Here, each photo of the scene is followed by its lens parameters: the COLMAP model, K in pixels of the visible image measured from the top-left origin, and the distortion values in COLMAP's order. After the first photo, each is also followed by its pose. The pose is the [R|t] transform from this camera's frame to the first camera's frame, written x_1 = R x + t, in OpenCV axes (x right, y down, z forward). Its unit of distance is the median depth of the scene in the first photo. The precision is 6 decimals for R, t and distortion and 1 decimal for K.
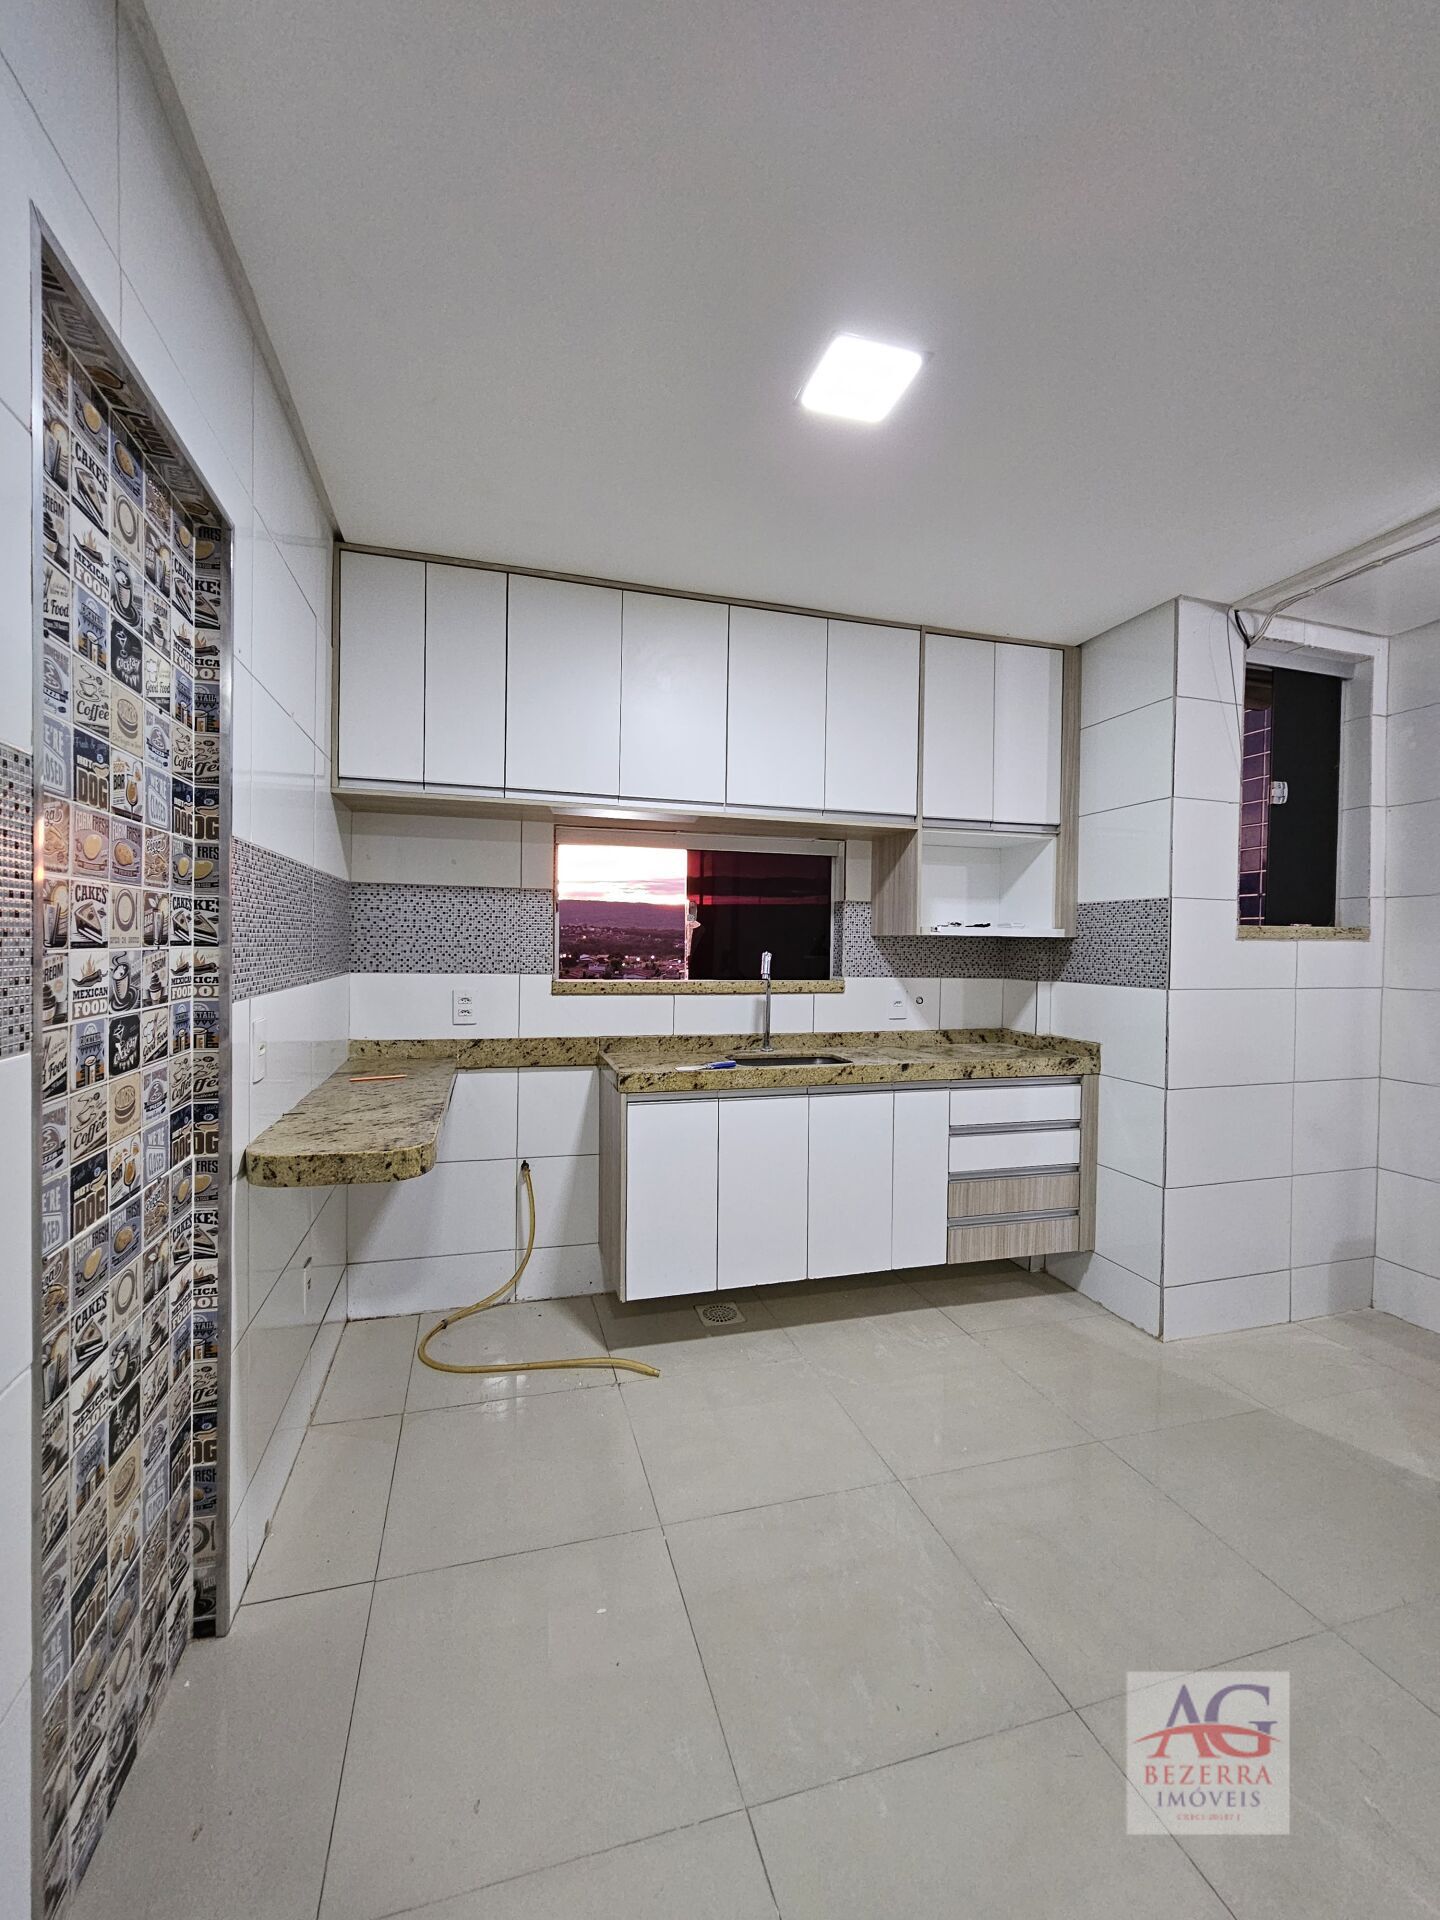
lens RADIAL K [[786.1, 0, 705.0], [0, 786.1, 952.1], [0, 0, 1]] dist [-0.008073, 0.002444]
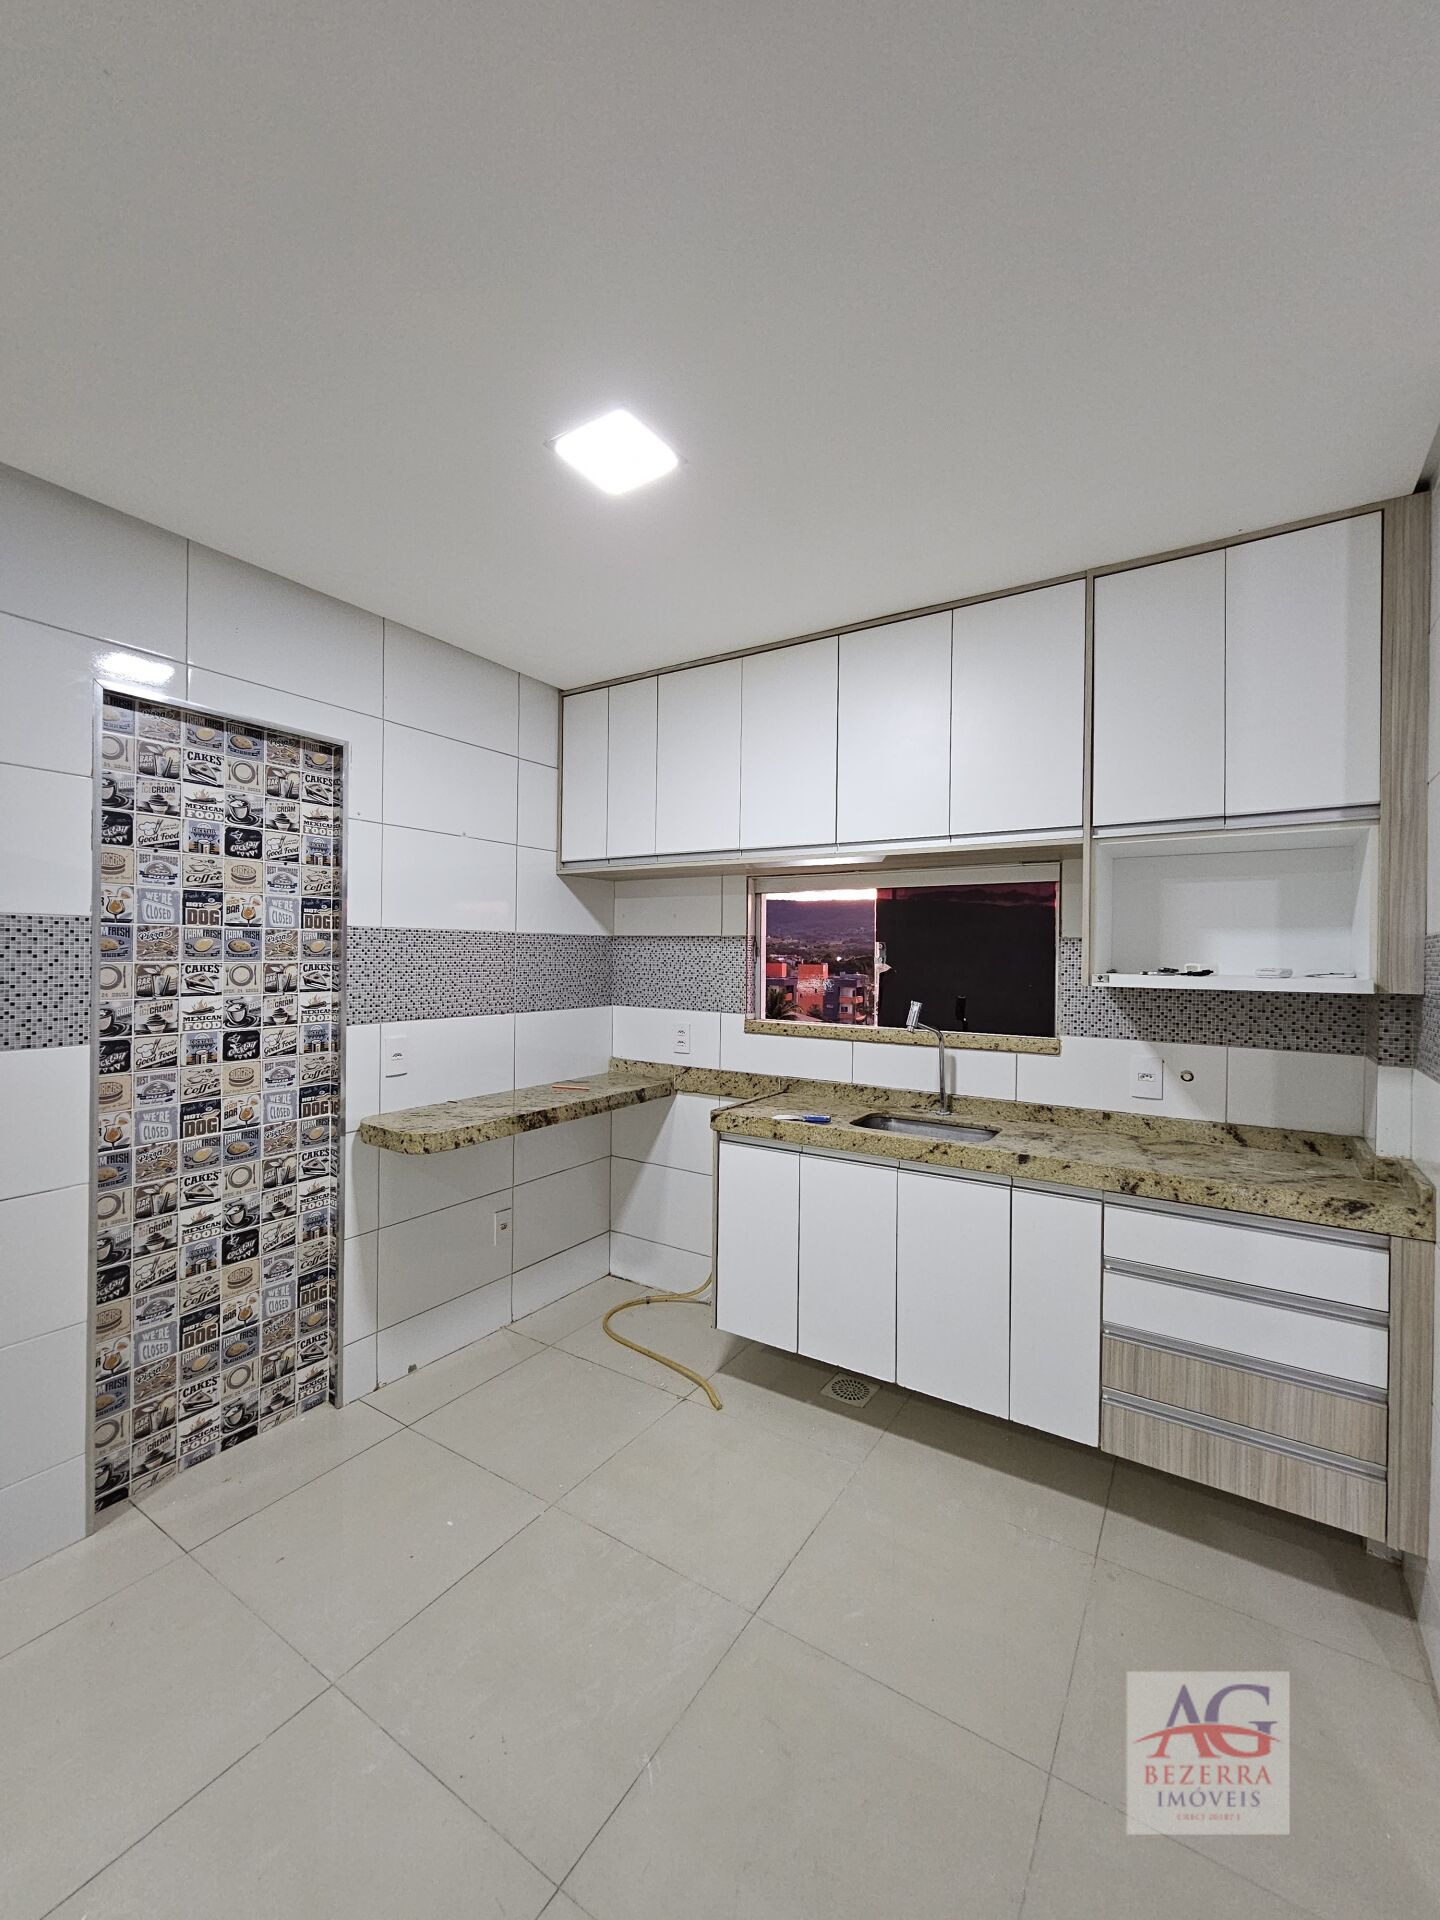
lens RADIAL K [[786.1, 0, 716.5], [0, 786.1, 952.2], [0, 0, 1]] dist [-0.008073, 0.002444]
pose [[0.657266, -0.008498, -0.753610, 0.609142], [-0.011667, 0.999702, -0.021449, -0.033956], [0.753568, 0.022890, 0.656971, 0.255952]]
